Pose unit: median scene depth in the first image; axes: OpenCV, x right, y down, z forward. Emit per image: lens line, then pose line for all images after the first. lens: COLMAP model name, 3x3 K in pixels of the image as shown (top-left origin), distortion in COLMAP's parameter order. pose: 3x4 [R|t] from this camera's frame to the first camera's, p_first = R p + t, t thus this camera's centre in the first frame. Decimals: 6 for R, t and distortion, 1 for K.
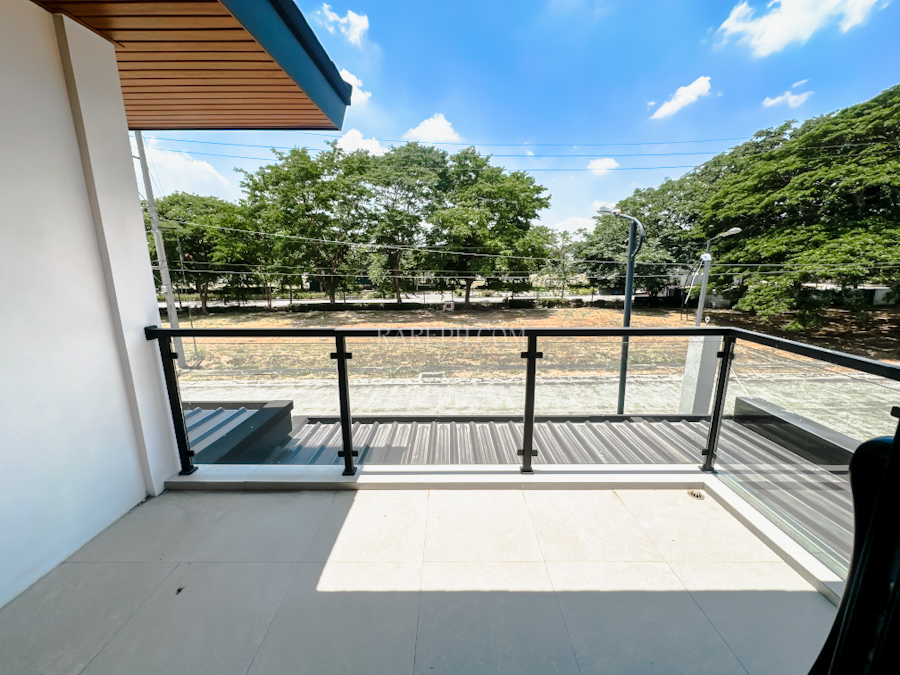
lens RADIAL K [[359.3, 0, 450.0], [0, 359.3, 337.5], [0, 0, 1]] dist [-0.002259, 0.000629]
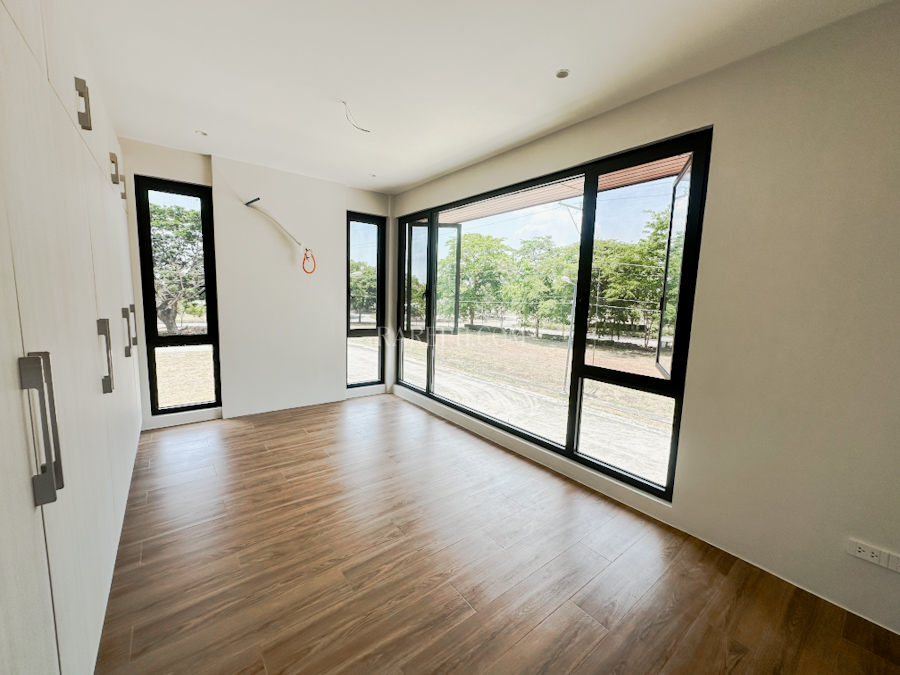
lens RADIAL K [[359.3, 0, 450.0], [0, 359.3, 337.5], [0, 0, 1]] dist [-0.002259, 0.000629]
pose [[0.610419, 0.119876, -0.782955, -0.087356], [-0.199161, 0.979953, -0.005235, 0.002696], [0.766631, 0.159129, 0.622057, -0.006422]]
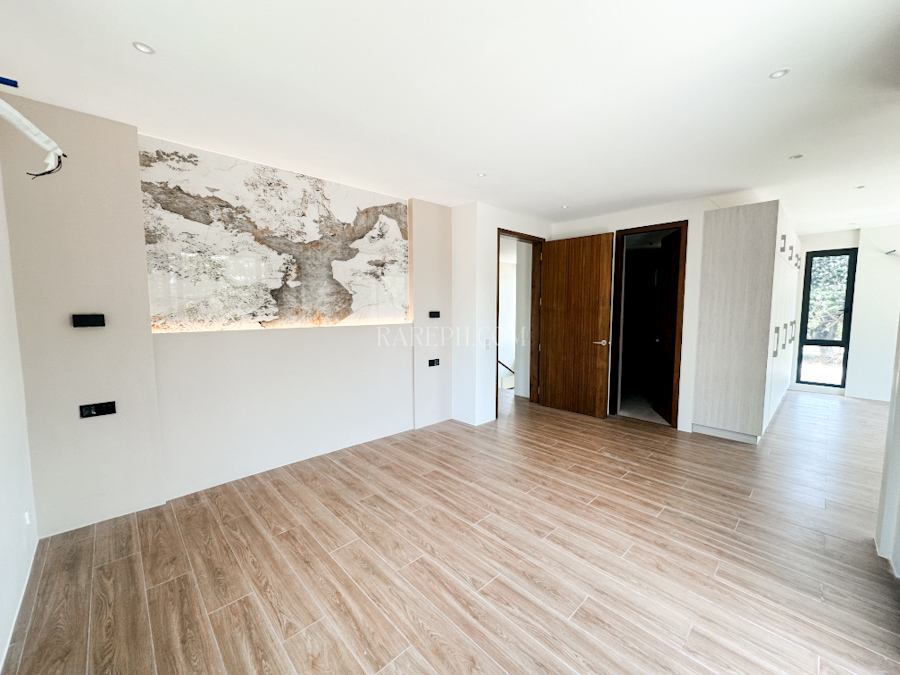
lens RADIAL K [[359.3, 0, 450.0], [0, 359.3, 337.5], [0, 0, 1]] dist [-0.002259, 0.000629]
pose [[-0.729440, 0.065844, -0.680869, 0.429420], [-0.136779, 0.961216, 0.239491, -0.012563], [0.670231, 0.267823, -0.692143, 0.011541]]
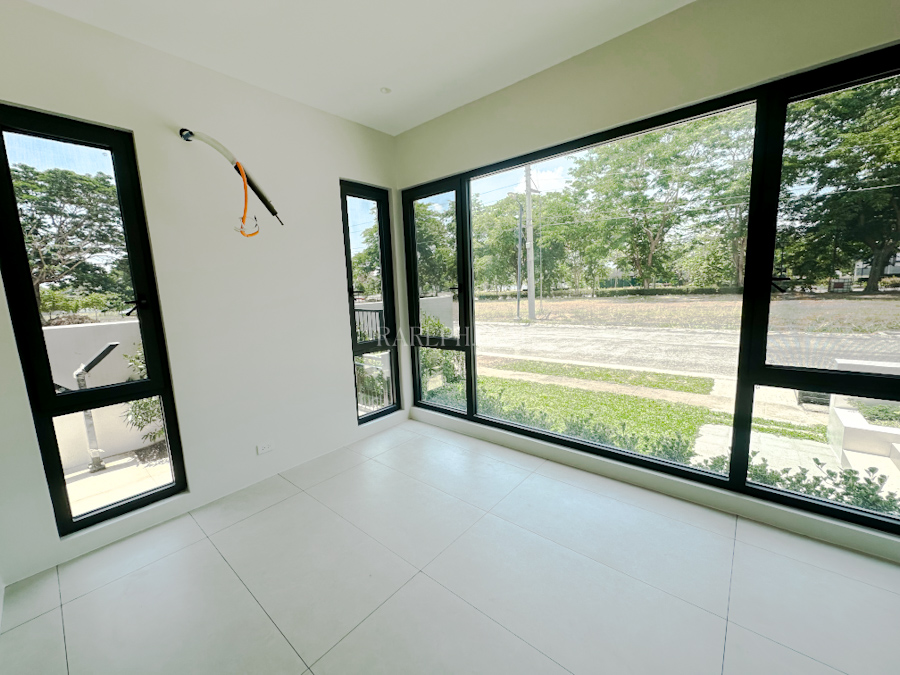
lens RADIAL K [[359.3, 0, 450.0], [0, 359.3, 337.5], [0, 0, 1]] dist [-0.002259, 0.000629]
pose [[0.765973, 0.062587, -0.639819, -0.280226], [-0.093118, 0.995555, -0.014092, 0.006518], [0.636093, 0.070373, 0.768396, -0.028000]]
